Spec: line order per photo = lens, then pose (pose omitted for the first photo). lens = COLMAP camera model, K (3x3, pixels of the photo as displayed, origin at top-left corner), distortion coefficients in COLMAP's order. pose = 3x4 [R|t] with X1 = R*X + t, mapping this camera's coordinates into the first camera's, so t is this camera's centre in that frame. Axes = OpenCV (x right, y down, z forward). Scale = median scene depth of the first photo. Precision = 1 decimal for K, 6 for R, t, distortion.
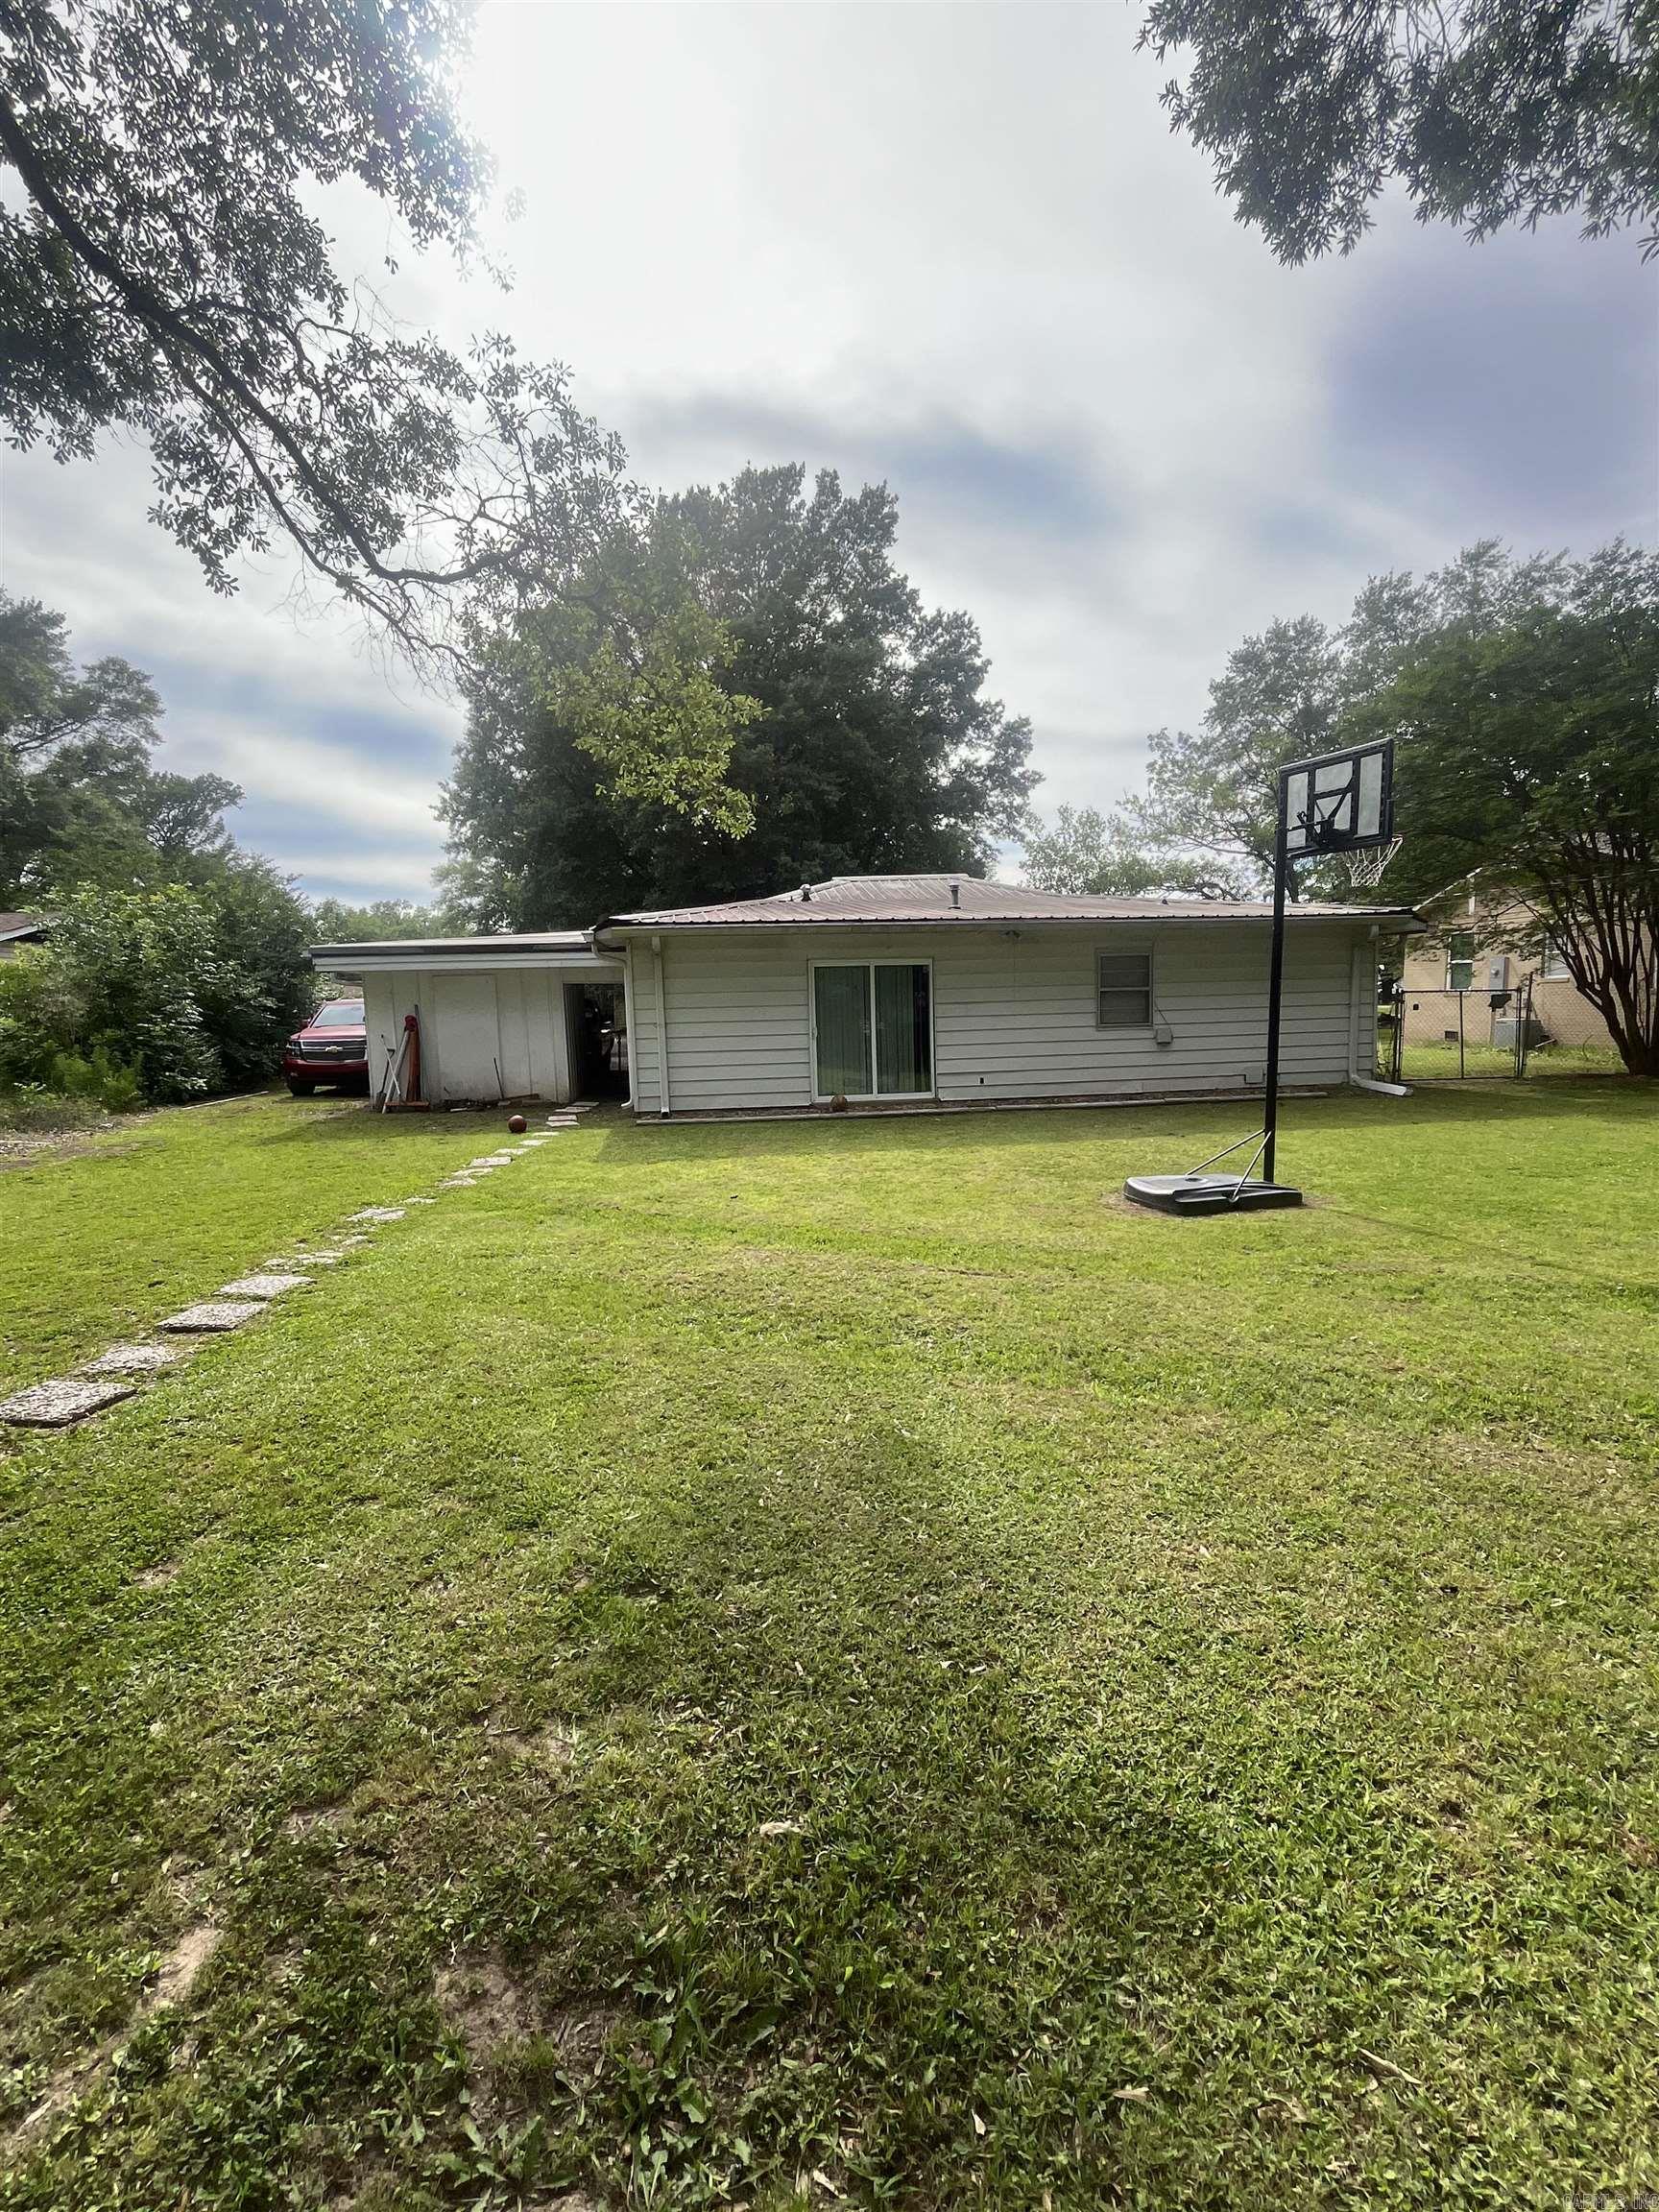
lens RADIAL K [[970.8, 0, 829.5], [0, 970.8, 1106.0], [0, 0, 1]] dist [-0.001237, -0.000204]
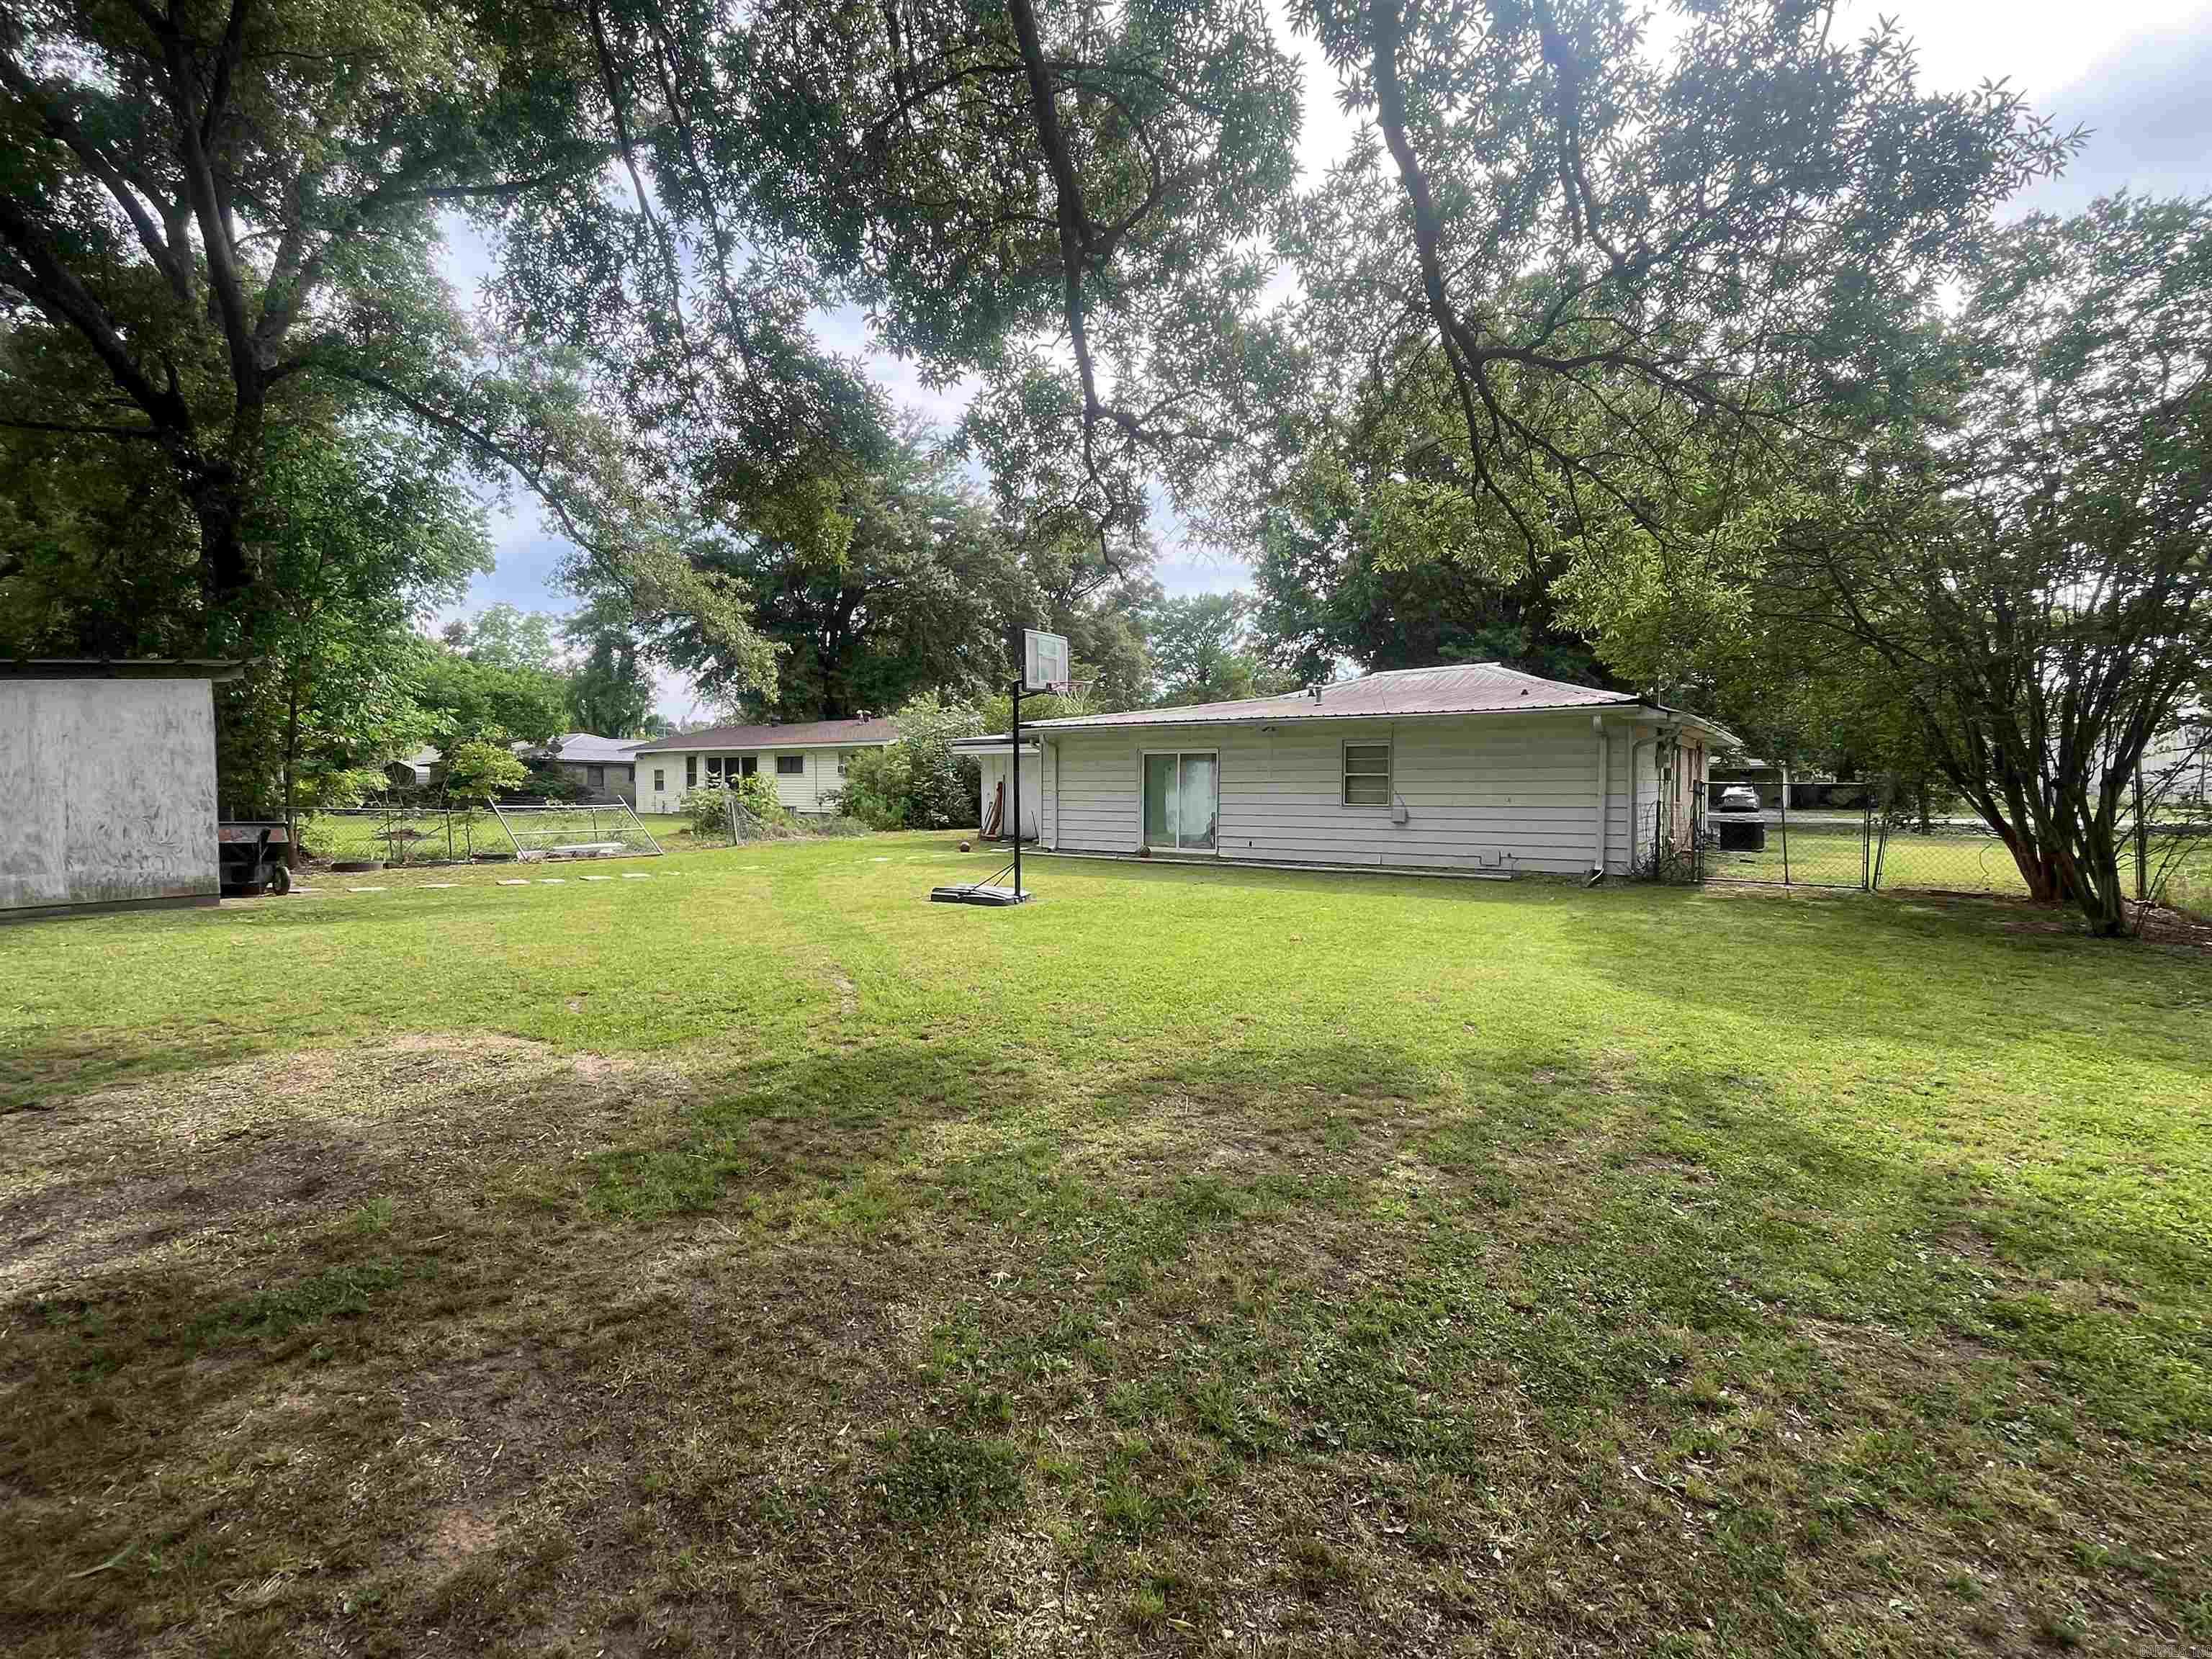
lens RADIAL K [[970.8, 0, 1102.7], [0, 970.8, 832.1], [0, 0, 1]] dist [-0.001237, -0.000204]
pose [[0.725968, 0.059530, -0.685147, 0.878489], [-0.092372, 0.995660, -0.011366, -0.008388], [0.681497, 0.071539, 0.728316, -0.065633]]
